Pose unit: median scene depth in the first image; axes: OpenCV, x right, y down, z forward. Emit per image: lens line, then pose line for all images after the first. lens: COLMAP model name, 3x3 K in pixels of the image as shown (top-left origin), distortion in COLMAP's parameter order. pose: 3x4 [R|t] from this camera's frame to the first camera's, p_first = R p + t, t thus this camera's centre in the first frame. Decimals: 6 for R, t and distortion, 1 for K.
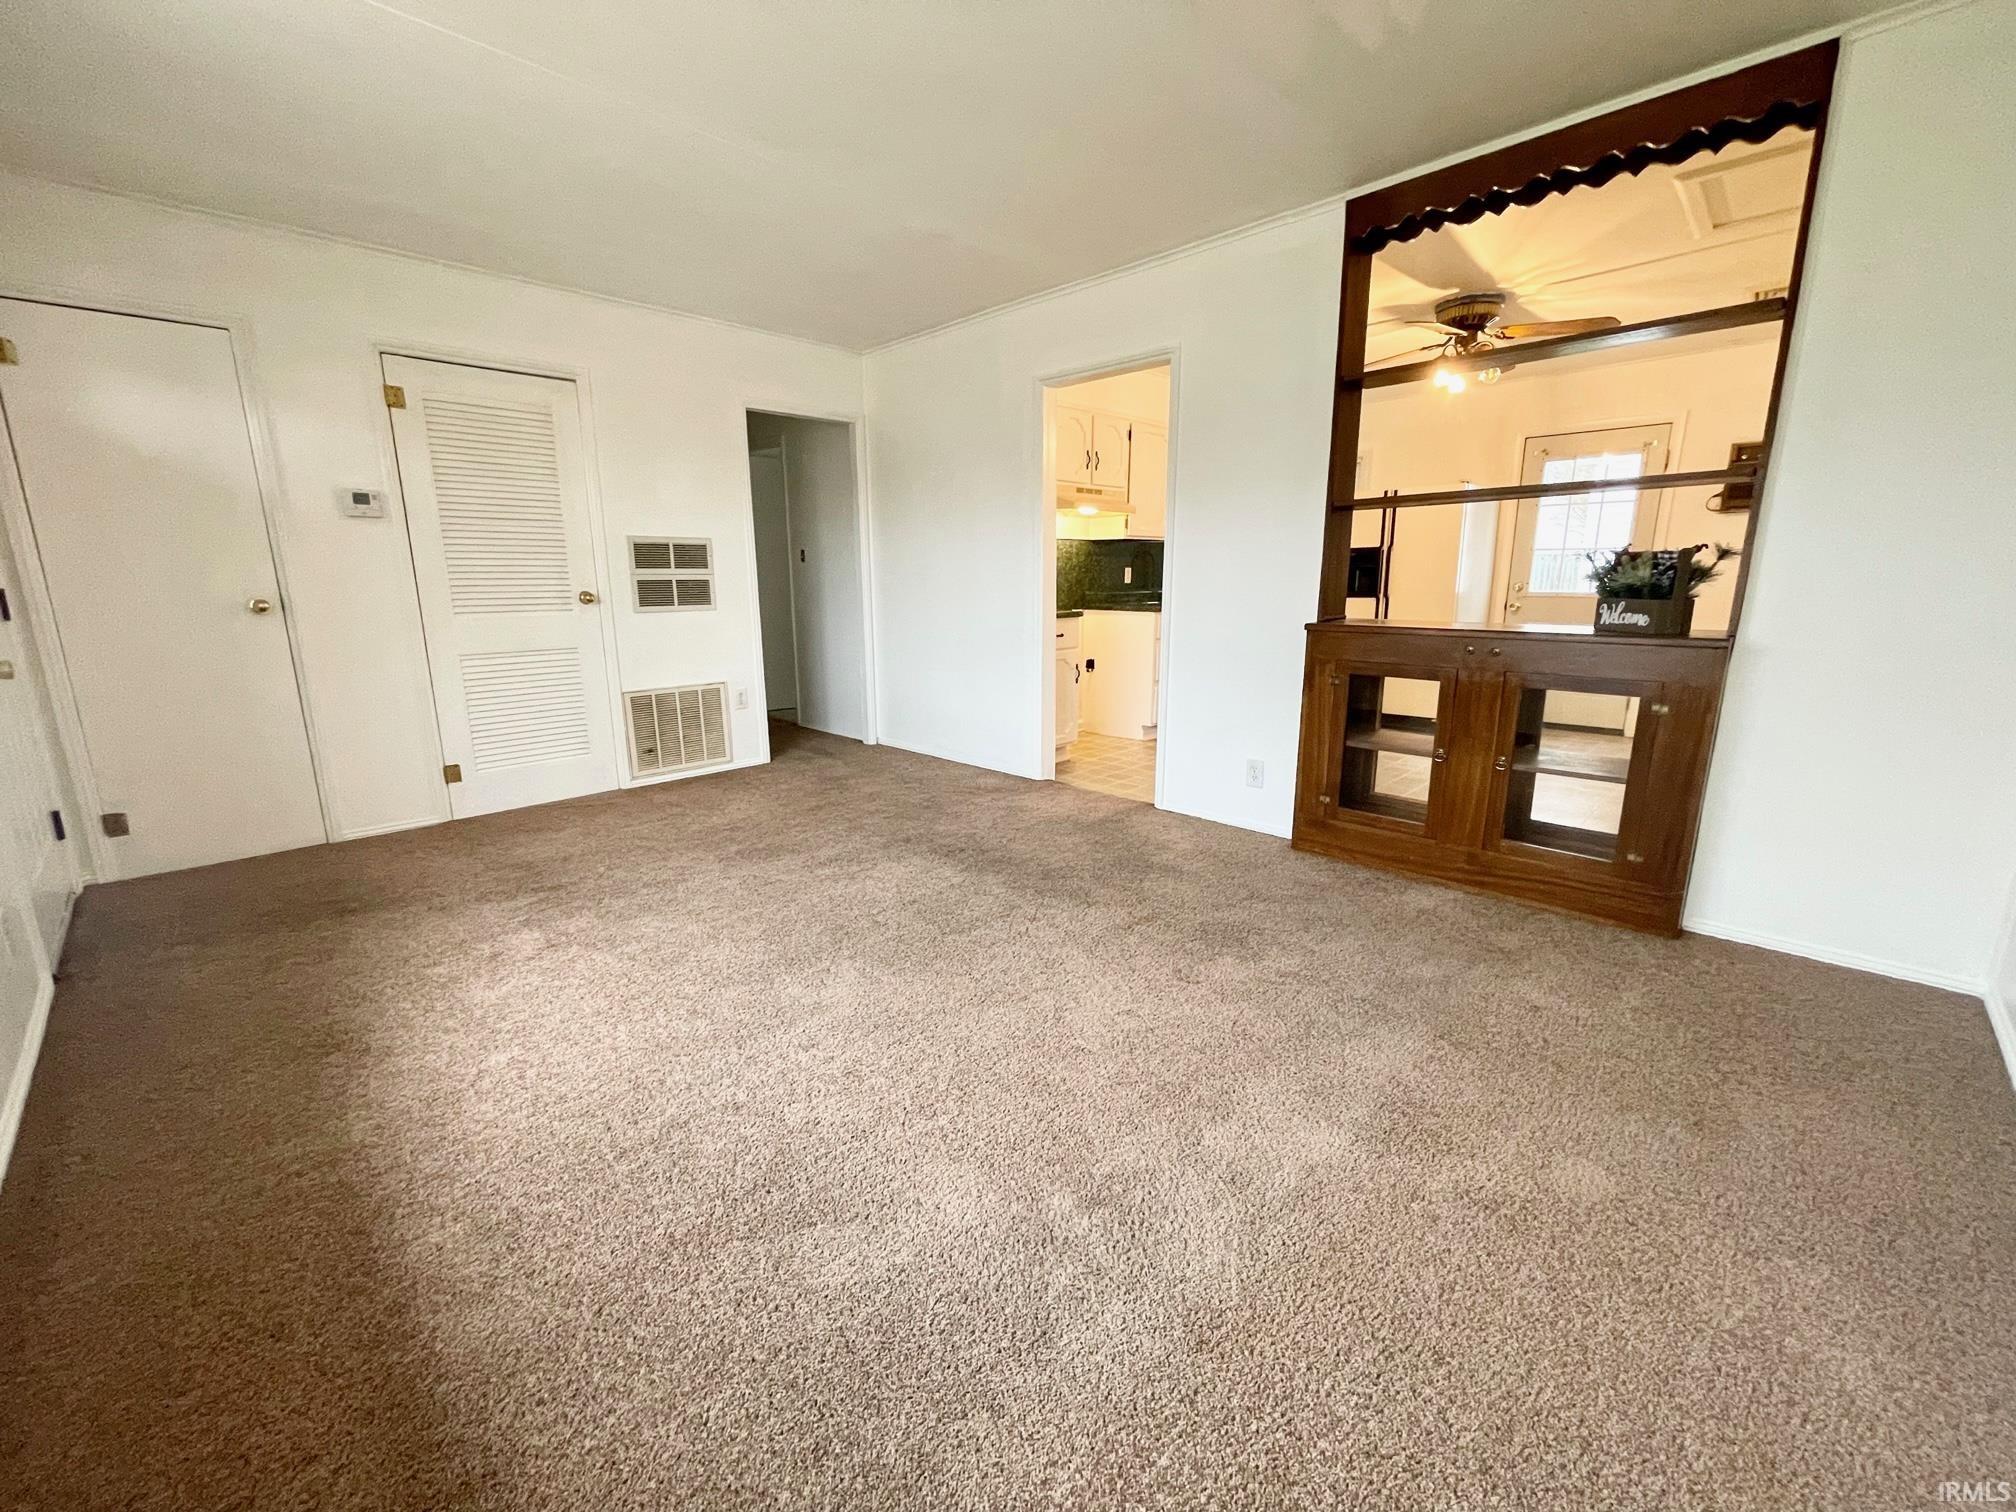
lens RADIAL K [[813.8, 0, 999.7], [0, 813.8, 748.9], [0, 0, 1]] dist [0.001742, -0.000976]
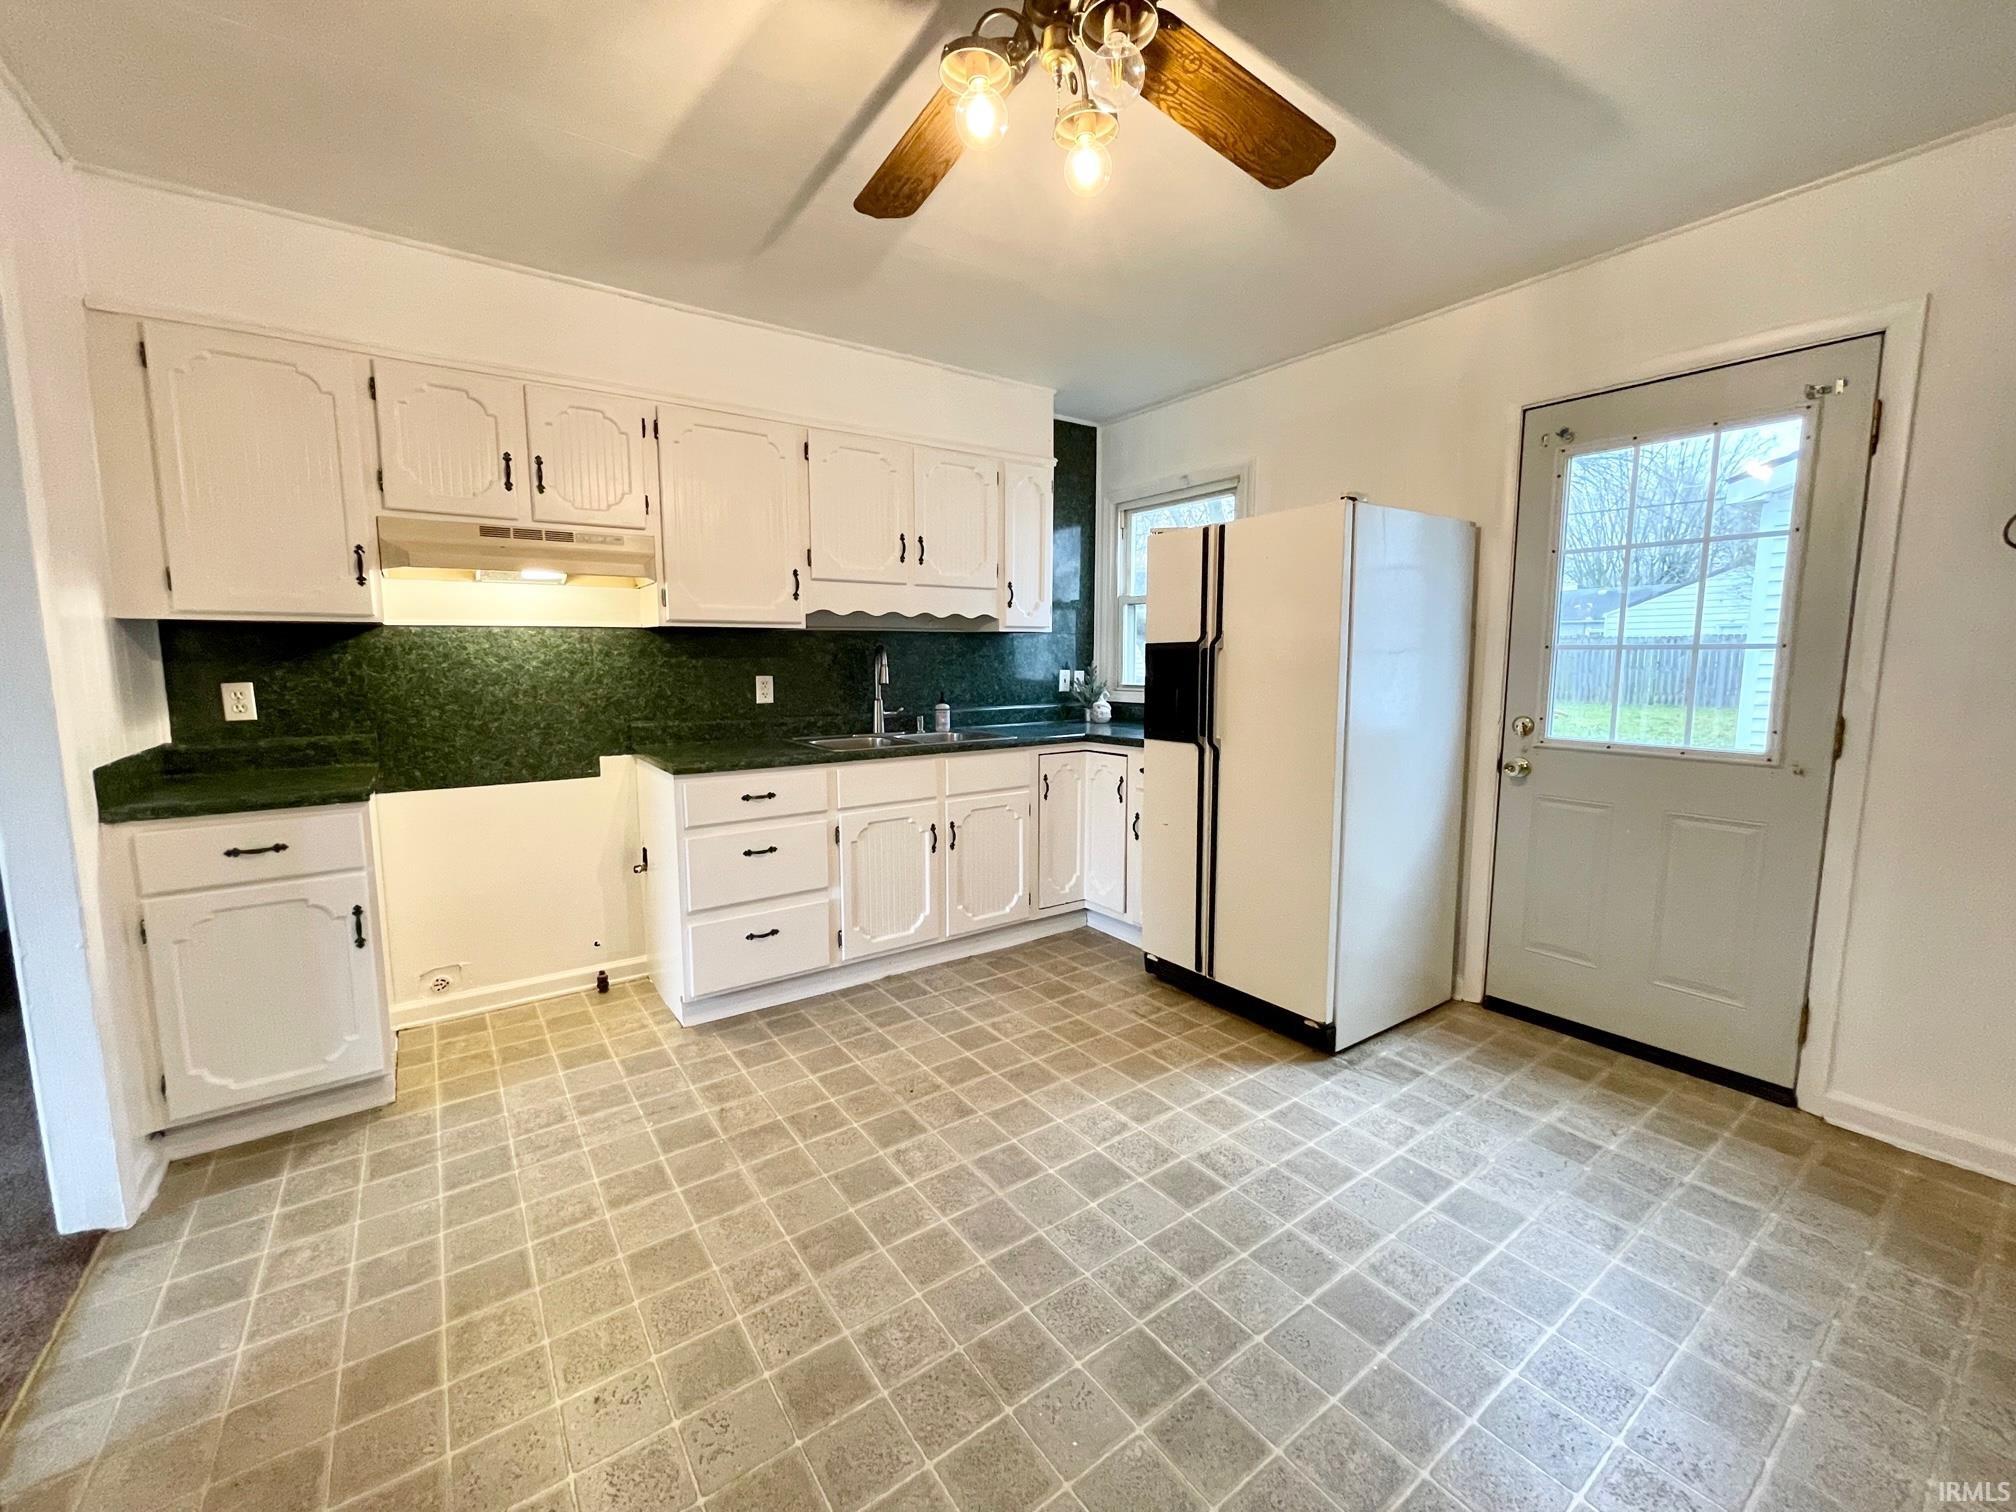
lens RADIAL K [[813.8, 0, 999.7], [0, 813.8, 748.9], [0, 0, 1]] dist [0.001742, -0.000976]
pose [[0.986443, 0.022726, -0.162523, 0.763672], [-0.037518, 0.995367, -0.088532, -0.243677], [0.159758, 0.093429, 0.982725, 0.910112]]
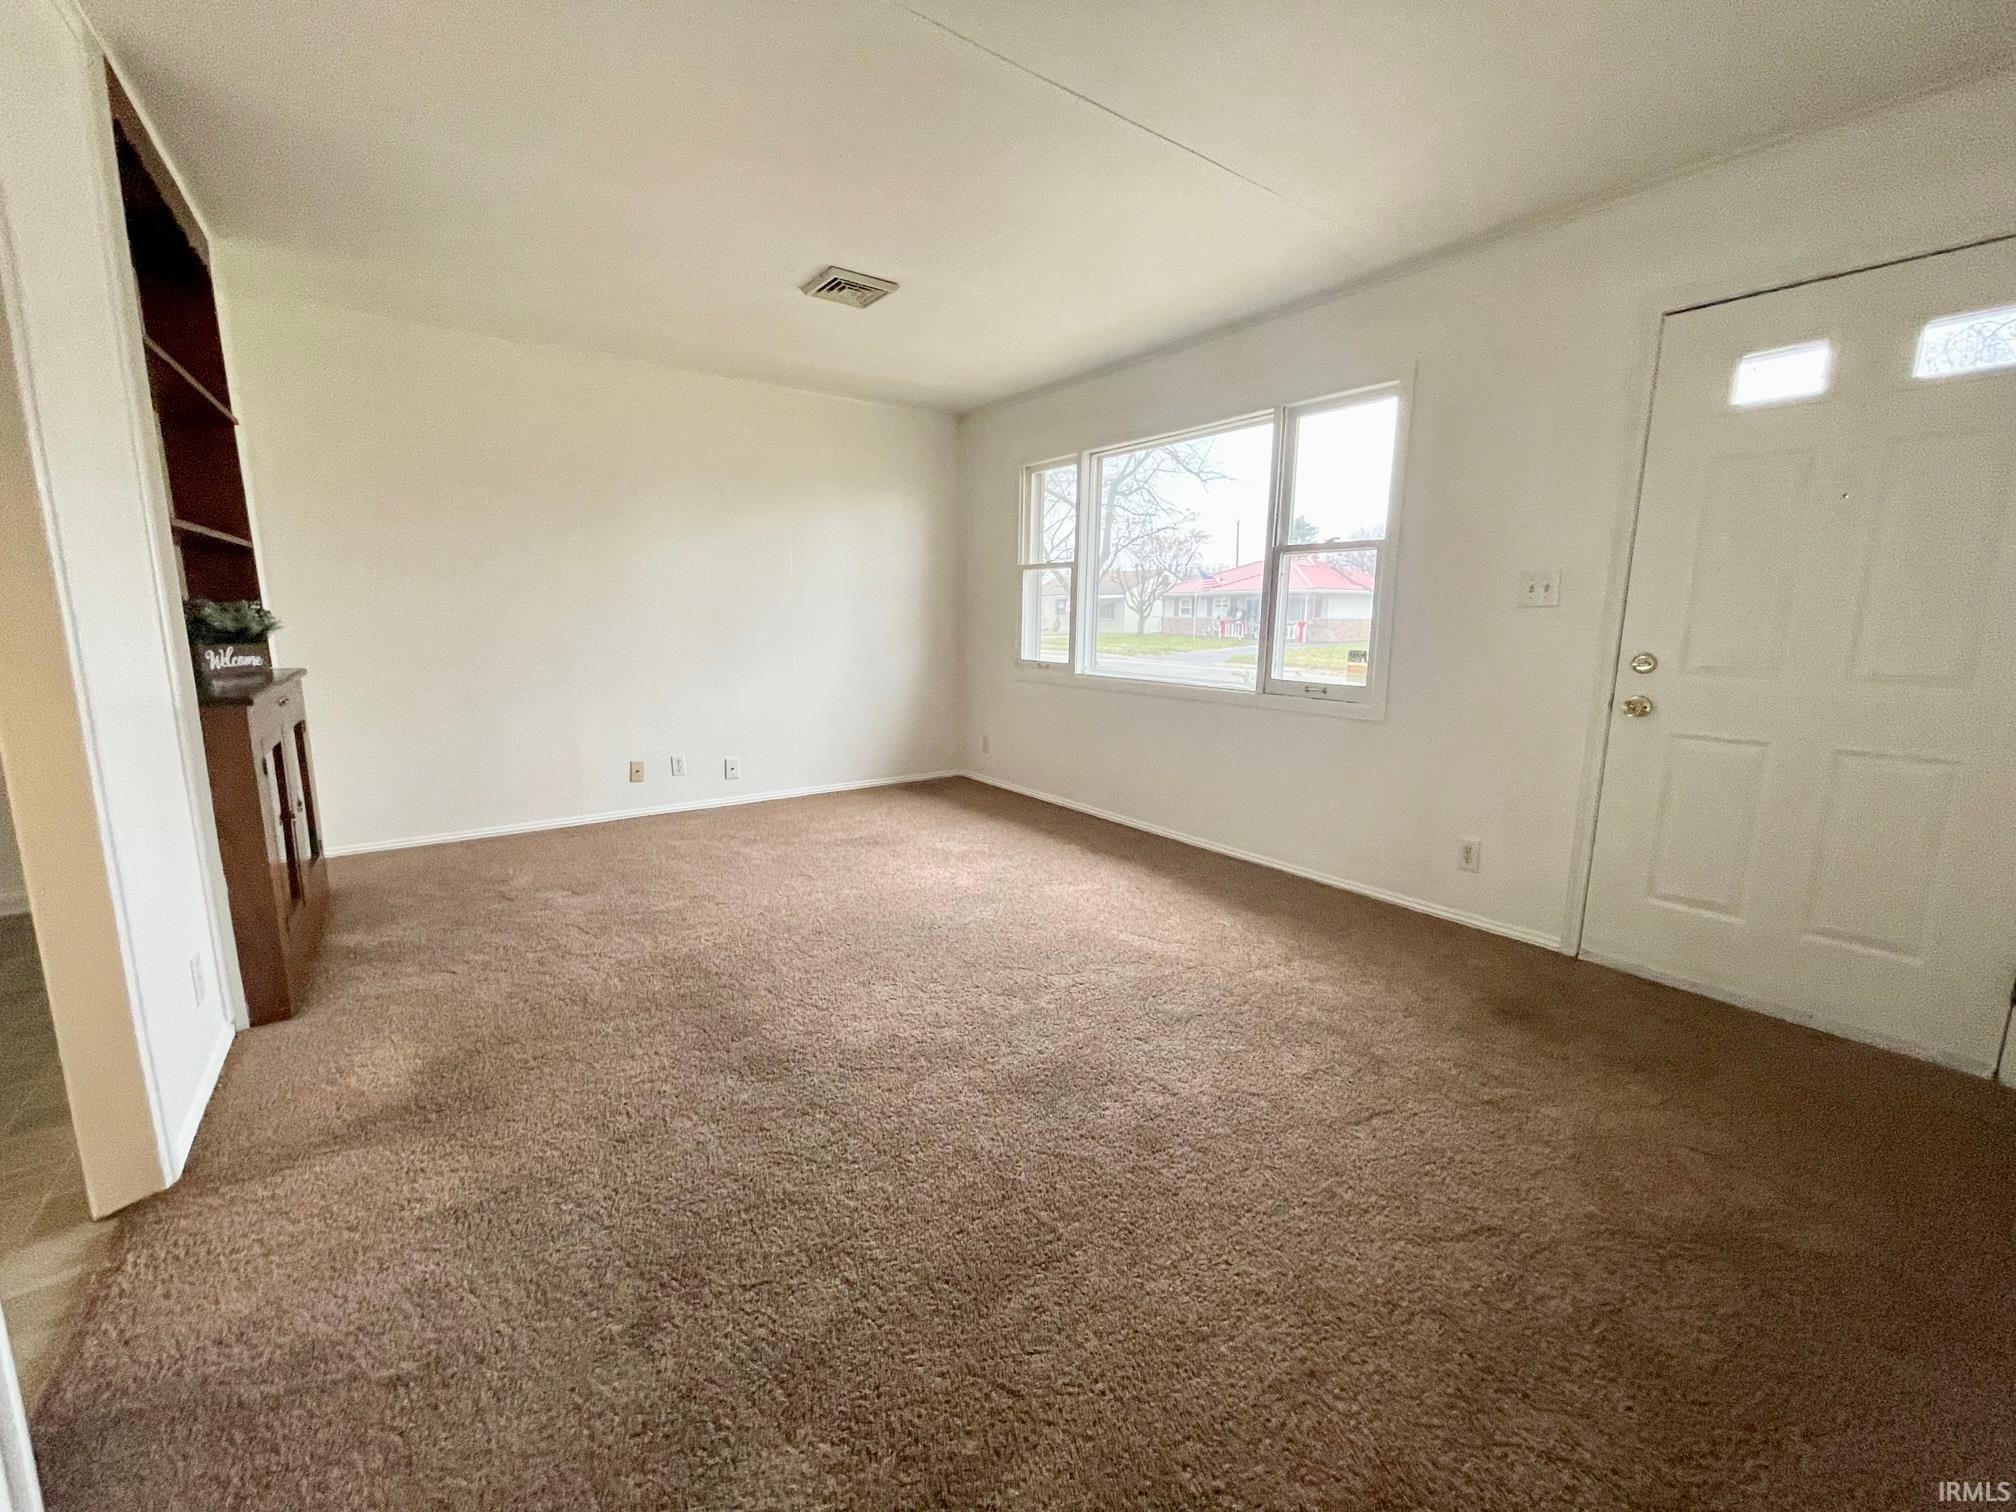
lens RADIAL K [[813.8, 0, 999.7], [0, 813.8, 748.9], [0, 0, 1]] dist [0.001742, -0.000976]
pose [[-0.989634, -0.024073, 0.141583, -0.330137], [0.029047, 0.931926, 0.361483, -0.330169], [-0.140647, 0.361848, -0.921566, 1.509773]]
